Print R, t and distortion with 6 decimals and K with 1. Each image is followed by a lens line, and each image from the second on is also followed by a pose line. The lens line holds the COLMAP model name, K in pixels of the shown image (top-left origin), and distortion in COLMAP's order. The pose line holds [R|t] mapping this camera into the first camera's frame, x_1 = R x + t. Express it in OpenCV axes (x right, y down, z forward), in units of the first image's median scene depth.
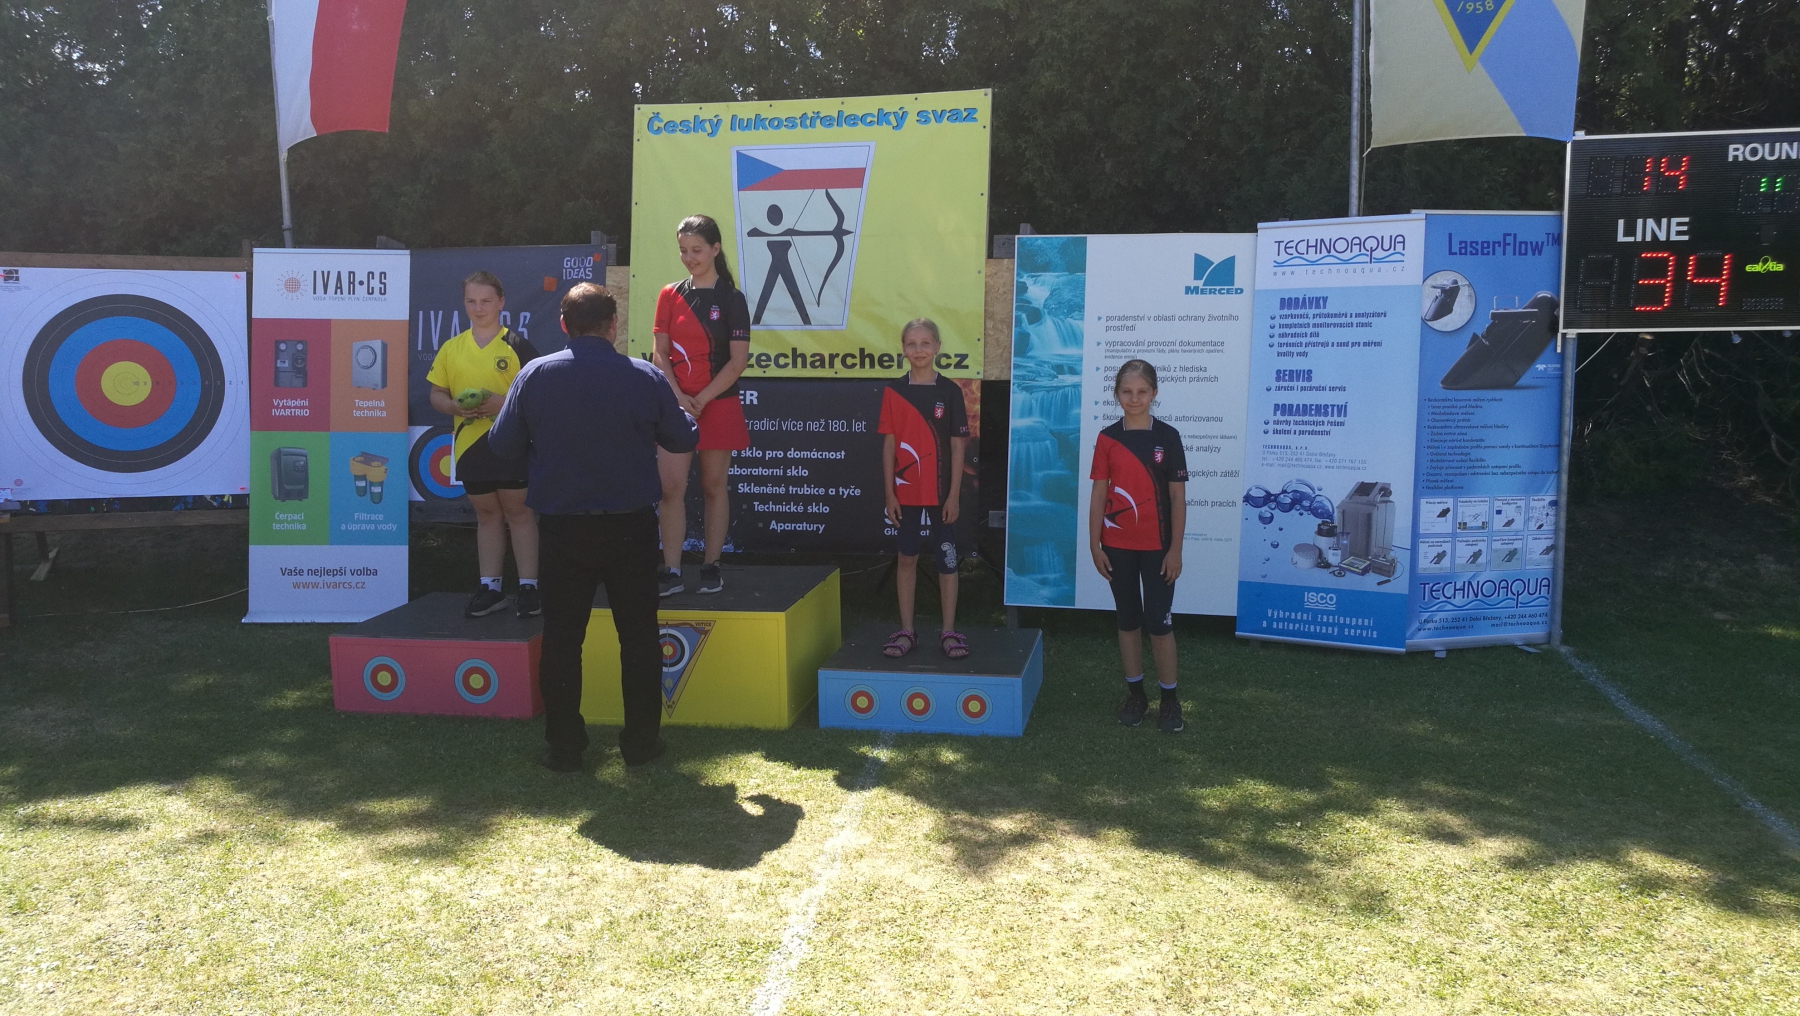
lens RADIAL K [[1398.7, 0, 839.0], [0, 1398.7, 462.1], [0, 0, 1]] dist [-0.004290, 0.002361]
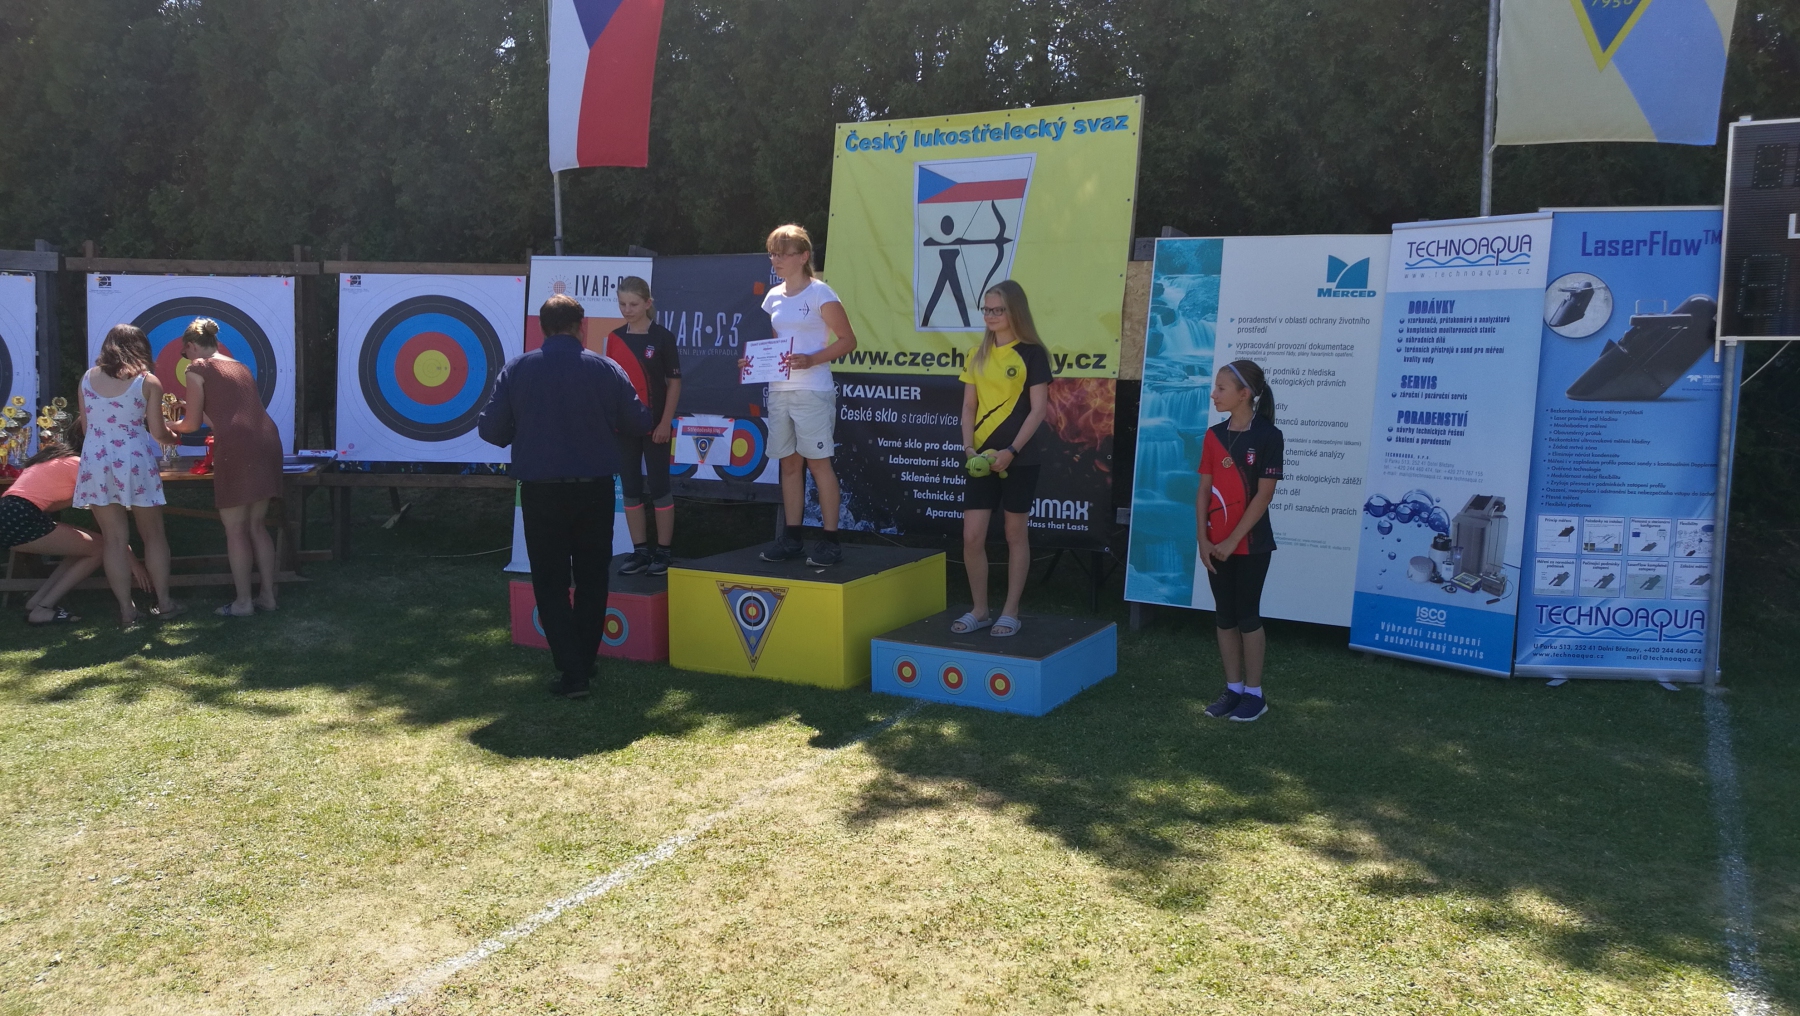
lens RADIAL K [[1398.7, 0, 852.0], [0, 1398.7, 438.6], [0, 0, 1]] dist [-0.004290, 0.002361]
pose [[0.944850, 0.034434, -0.325688, 0.270927], [-0.039686, 0.999167, -0.009493, 0.002019], [0.325089, 0.021894, 0.945430, -0.036384]]
